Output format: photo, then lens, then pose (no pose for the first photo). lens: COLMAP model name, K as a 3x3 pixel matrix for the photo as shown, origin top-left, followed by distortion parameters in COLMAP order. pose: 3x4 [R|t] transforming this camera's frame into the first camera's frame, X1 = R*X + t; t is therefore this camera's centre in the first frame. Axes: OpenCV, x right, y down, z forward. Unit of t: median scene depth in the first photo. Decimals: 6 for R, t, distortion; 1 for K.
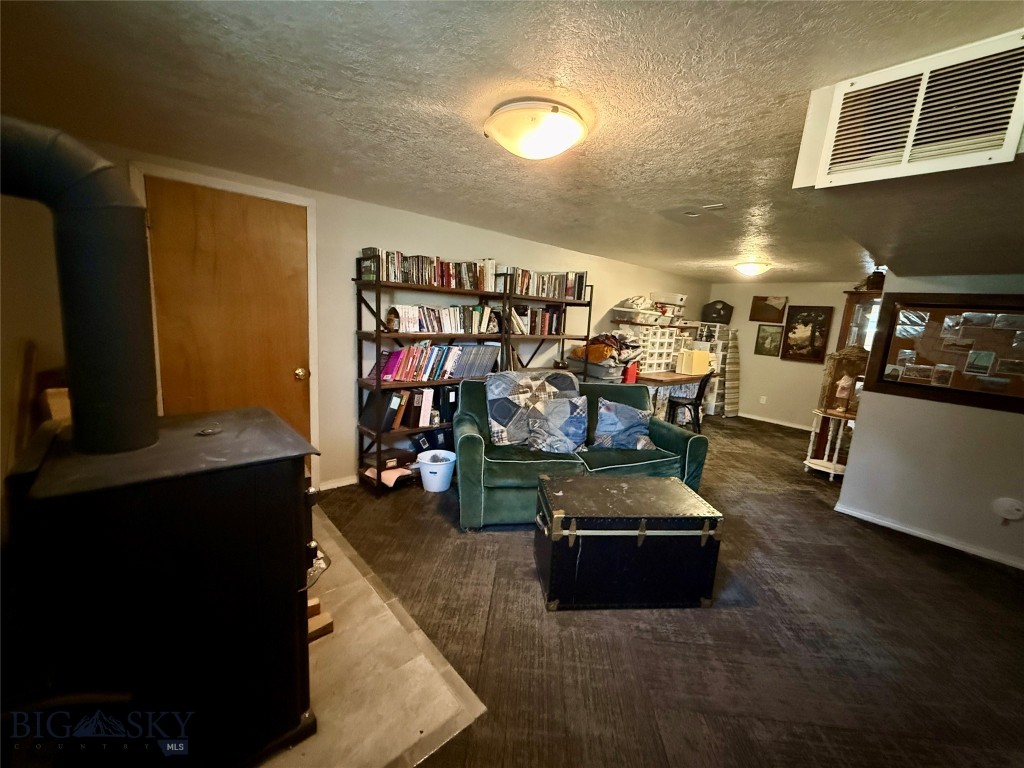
lens RADIAL K [[407.6, 0, 509.1], [0, 407.6, 383.3], [0, 0, 1]] dist [-0.002067, 0.000279]
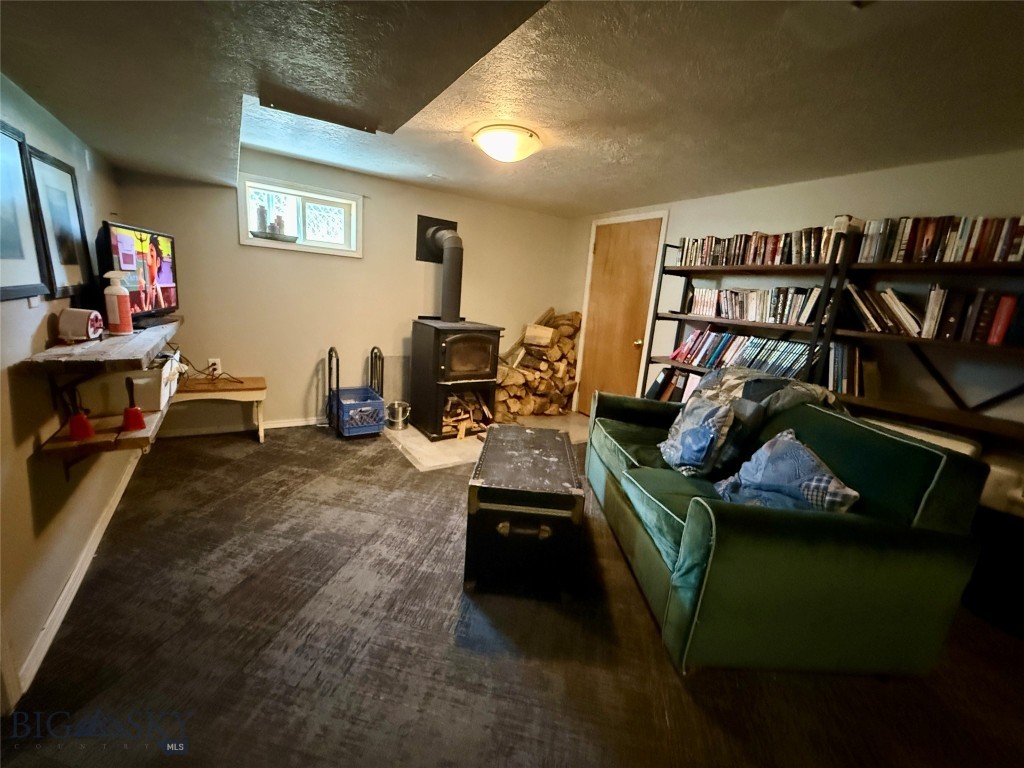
lens RADIAL K [[407.6, 0, 509.1], [0, 407.6, 383.3], [0, 0, 1]] dist [-0.002067, 0.000279]
pose [[-0.133350, 0.146521, -0.980178, 0.887756], [-0.249954, 0.952068, 0.176324, -0.028480], [0.959031, 0.268512, -0.090335, 0.743241]]
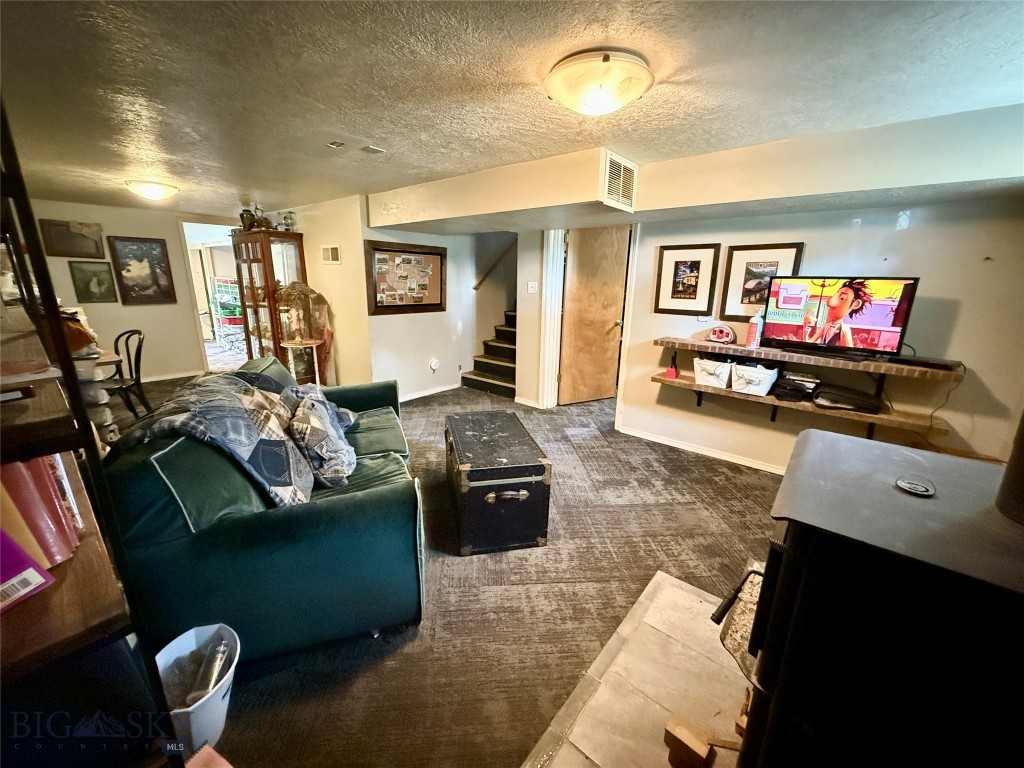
lens RADIAL K [[407.6, 0, 509.1], [0, 407.6, 383.3], [0, 0, 1]] dist [-0.002067, 0.000279]
pose [[-0.150784, -0.316359, 0.936580, -0.548365], [0.138814, 0.931249, 0.336907, -0.172655], [-0.978772, 0.180811, -0.096502, 0.769177]]
